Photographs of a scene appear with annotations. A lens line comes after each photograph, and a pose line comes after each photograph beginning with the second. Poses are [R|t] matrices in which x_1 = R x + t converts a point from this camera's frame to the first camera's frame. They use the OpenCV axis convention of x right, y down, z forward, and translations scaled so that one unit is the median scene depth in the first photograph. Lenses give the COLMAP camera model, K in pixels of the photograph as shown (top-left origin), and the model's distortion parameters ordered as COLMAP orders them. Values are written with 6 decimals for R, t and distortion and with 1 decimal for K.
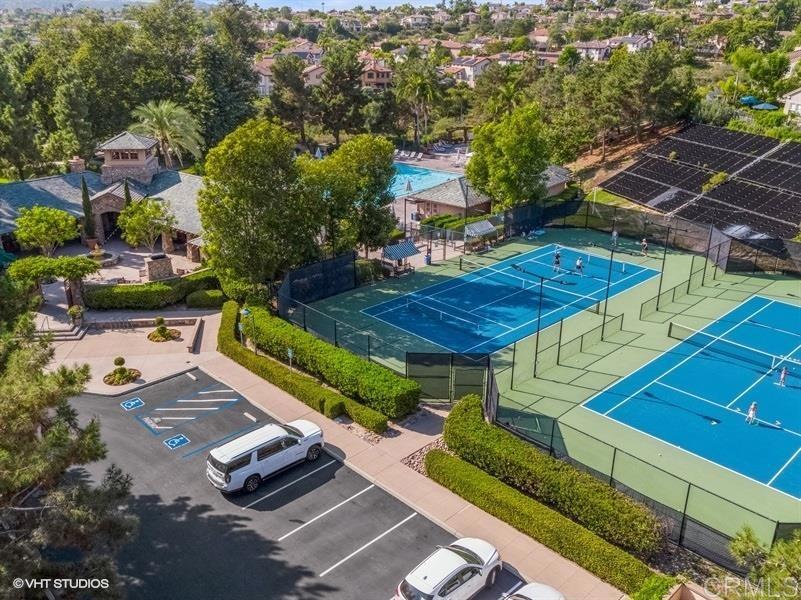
lens RADIAL K [[704.4, 0, 401.1], [0, 704.4, 303.7], [0, 0, 1]] dist [-0.007960, -0.004961]
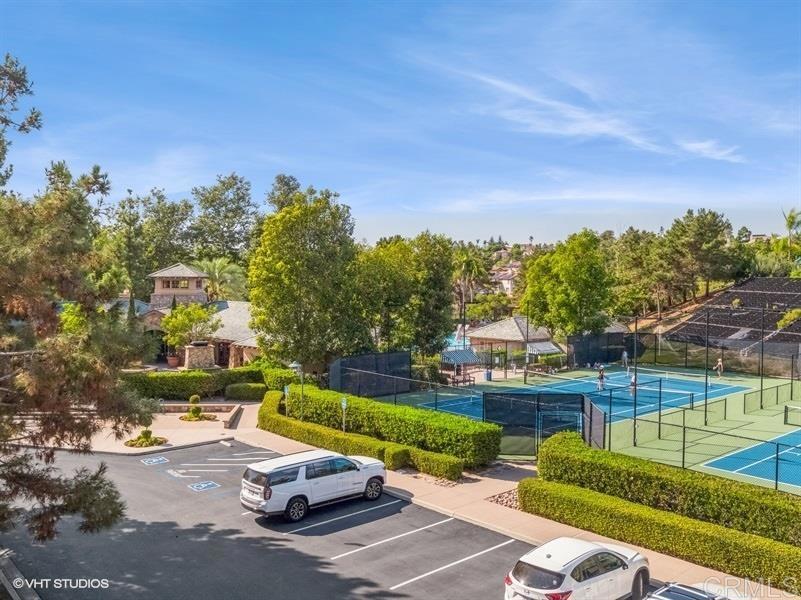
lens RADIAL K [[704.4, 0, 395.8], [0, 704.4, 297.5], [0, 0, 1]] dist [-0.007960, -0.004961]
pose [[0.998465, 0.000318, -0.055381, -0.042612], [-0.019177, 0.940110, -0.340332, 0.213815], [0.051956, 0.340872, 0.938673, 0.141755]]
